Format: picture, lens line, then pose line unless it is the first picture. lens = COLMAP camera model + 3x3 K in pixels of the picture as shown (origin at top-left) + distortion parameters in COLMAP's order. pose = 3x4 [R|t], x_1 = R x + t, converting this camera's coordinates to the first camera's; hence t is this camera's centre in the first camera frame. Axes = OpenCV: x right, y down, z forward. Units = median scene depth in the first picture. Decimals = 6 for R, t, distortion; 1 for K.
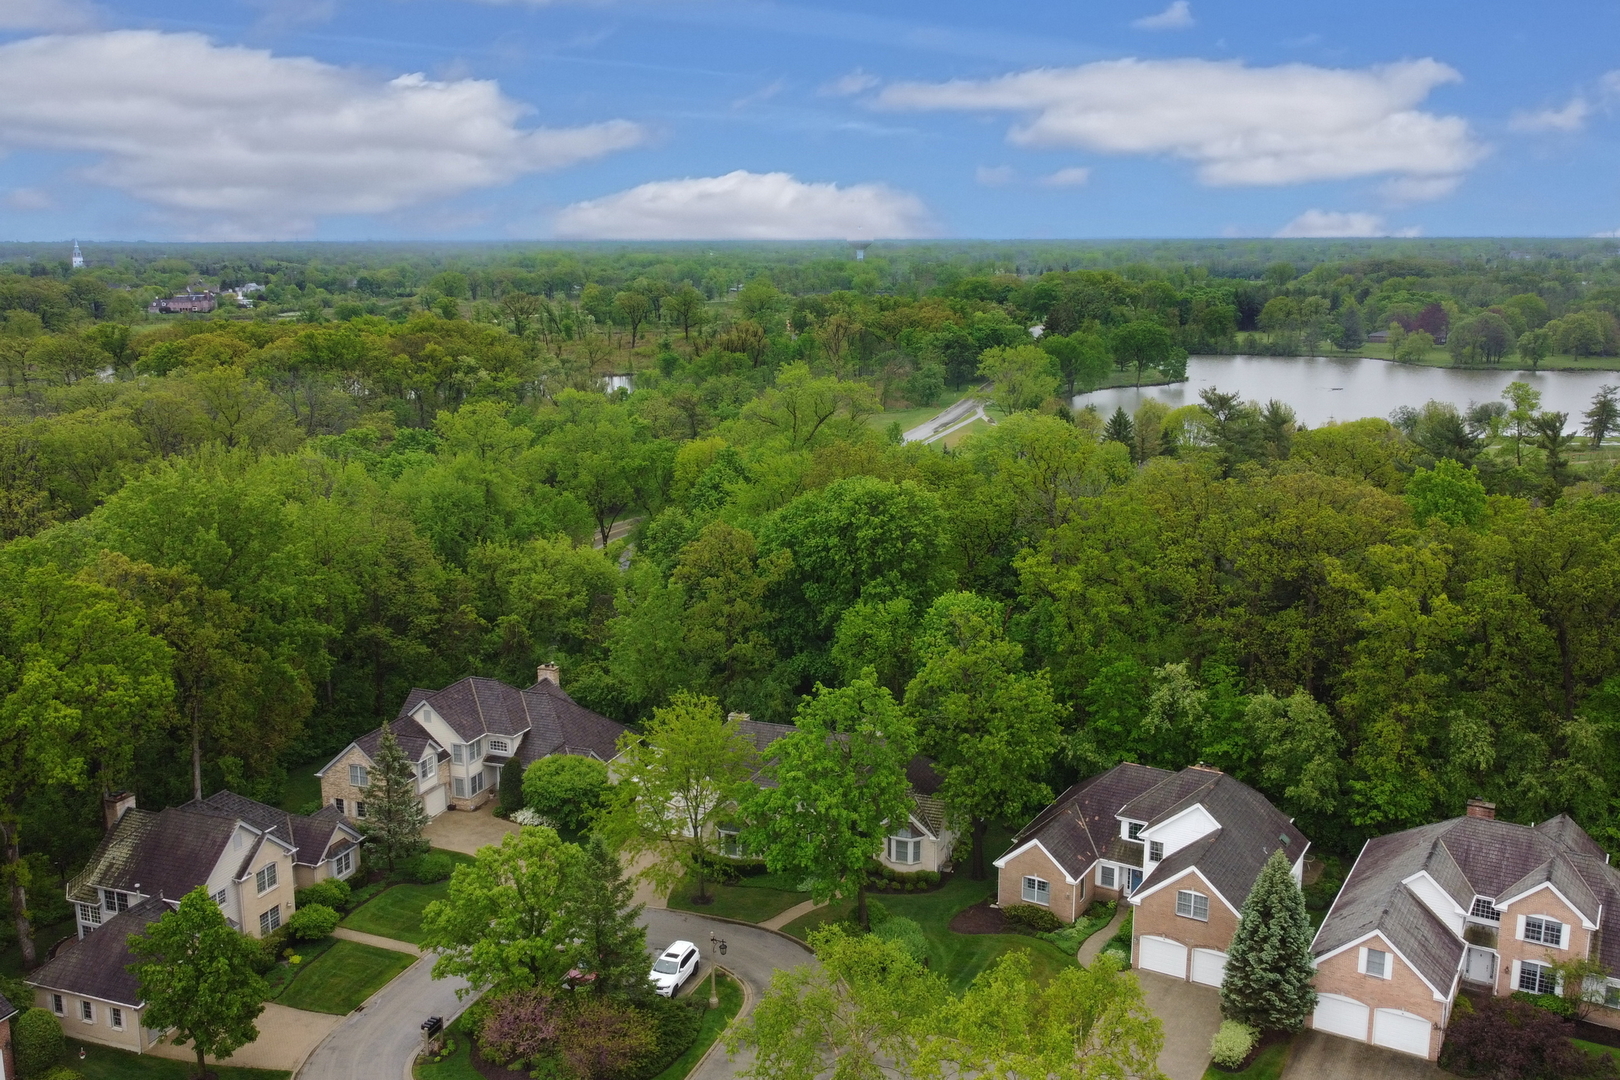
lens RADIAL K [[1346.6, 0, 810.0], [0, 1346.6, 540.0], [0, 0, 1]] dist [-0.002140, -0.000119]
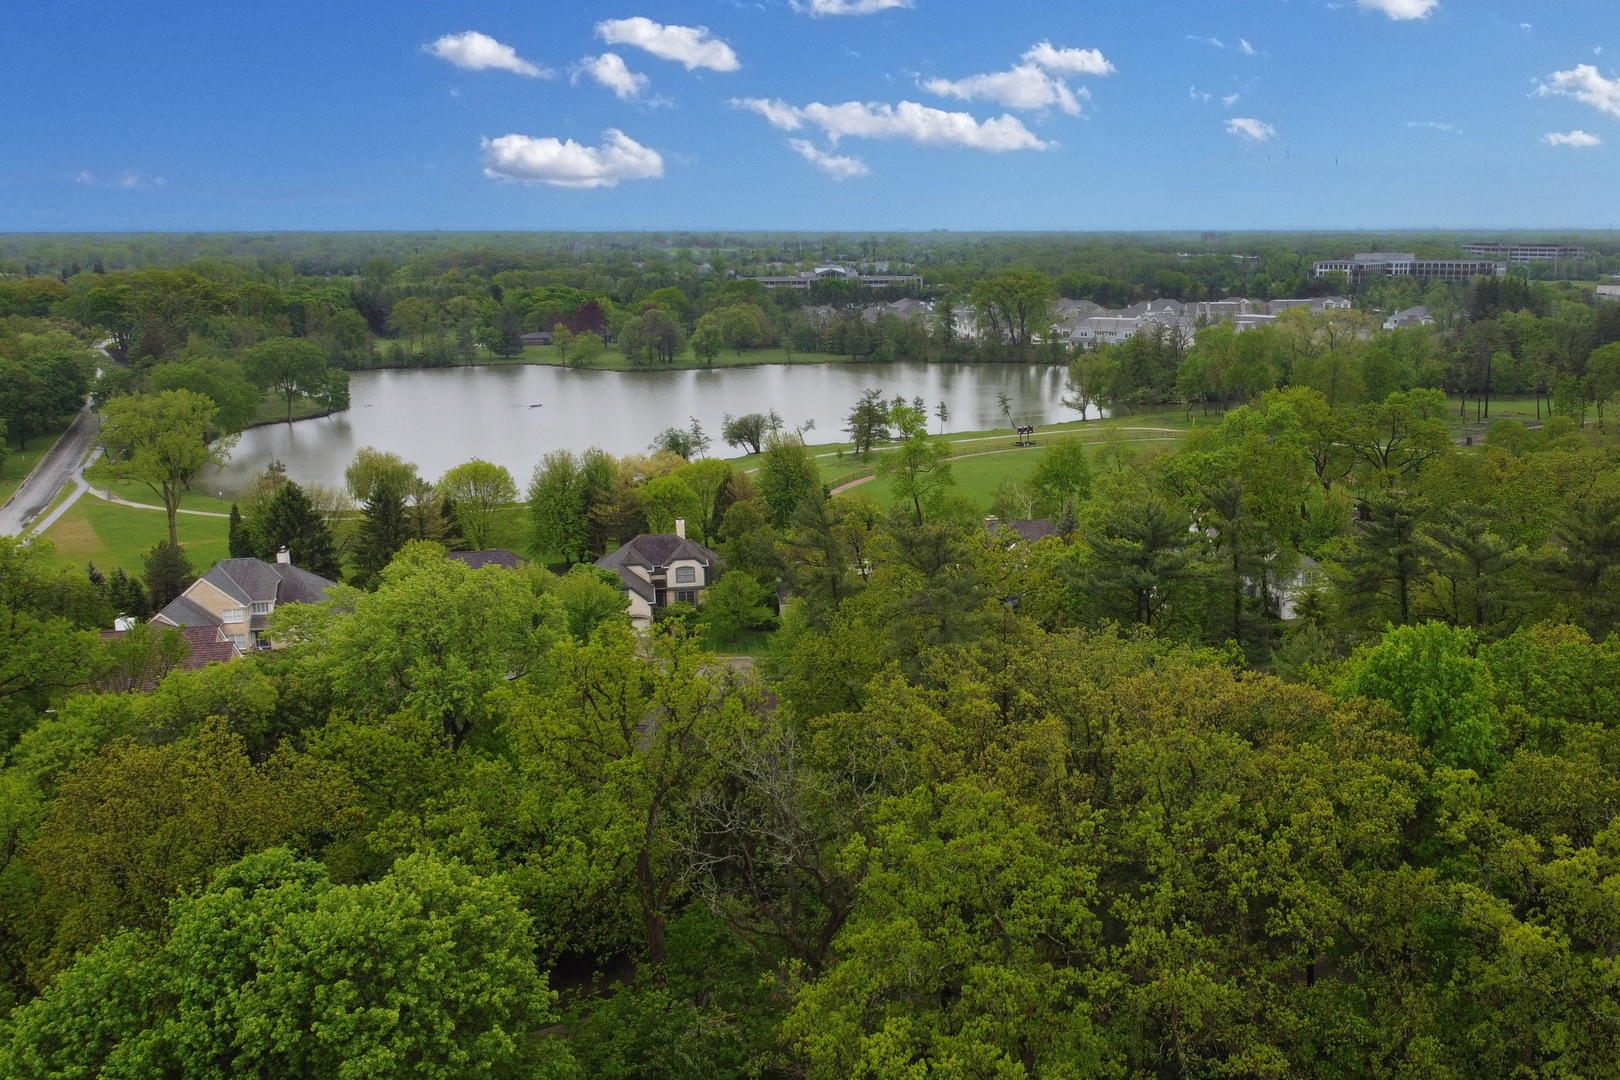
lens RADIAL K [[1346.6, 0, 810.0], [0, 1346.6, 540.0], [0, 0, 1]] dist [-0.002140, -0.000119]
pose [[0.763904, -0.145203, 0.628782, -0.024529], [0.140842, 0.988382, 0.057137, -0.048161], [-0.629773, 0.044912, 0.775480, 0.210811]]
